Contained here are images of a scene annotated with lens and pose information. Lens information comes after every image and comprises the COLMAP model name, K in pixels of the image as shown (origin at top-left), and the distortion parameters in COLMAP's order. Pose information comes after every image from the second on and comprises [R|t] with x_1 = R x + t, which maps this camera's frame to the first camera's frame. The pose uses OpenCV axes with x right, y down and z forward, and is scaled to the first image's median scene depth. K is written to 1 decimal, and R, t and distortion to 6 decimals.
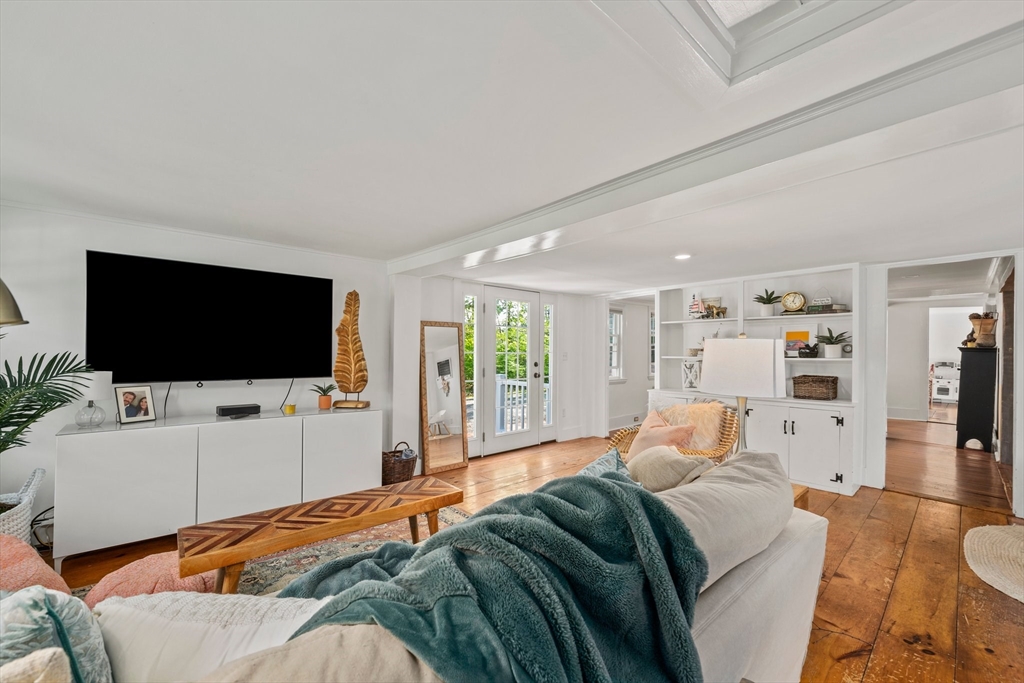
lens RADIAL K [[410.8, 0, 508.3], [0, 410.8, 348.1], [0, 0, 1]] dist [-0.002913, 0.000004]
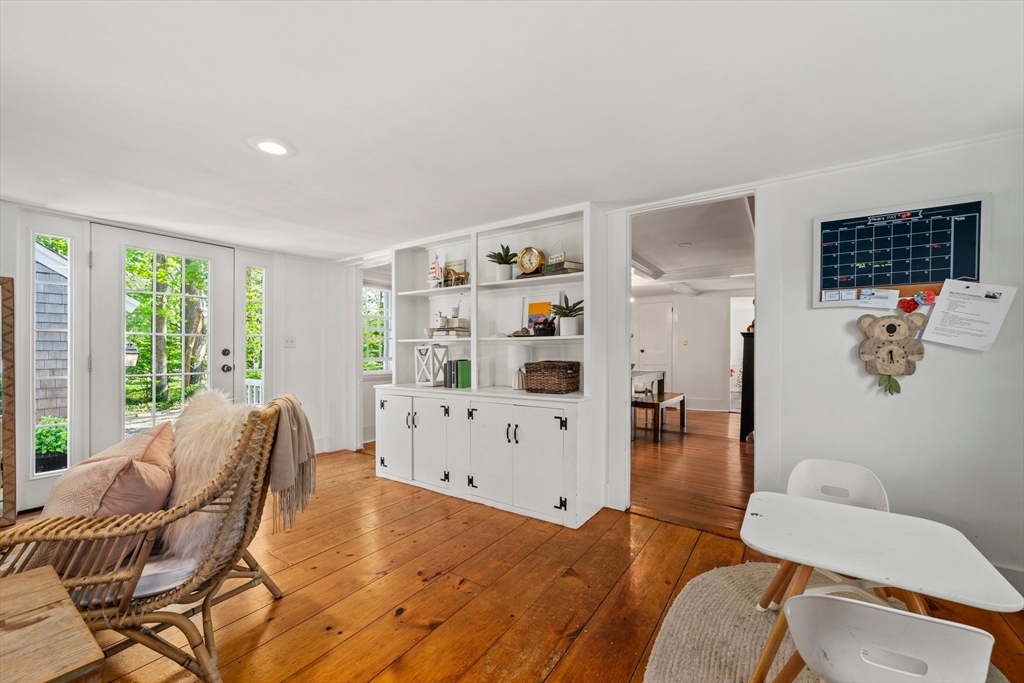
lens RADIAL K [[410.8, 0, 513.5], [0, 410.8, 342.0], [0, 0, 1]] dist [-0.002913, 0.000004]
pose [[0.969270, 0.002348, 0.245987, 0.499491], [0.001105, 0.999903, -0.013899, 0.044296], [-0.245996, 0.013744, 0.969173, 0.302526]]
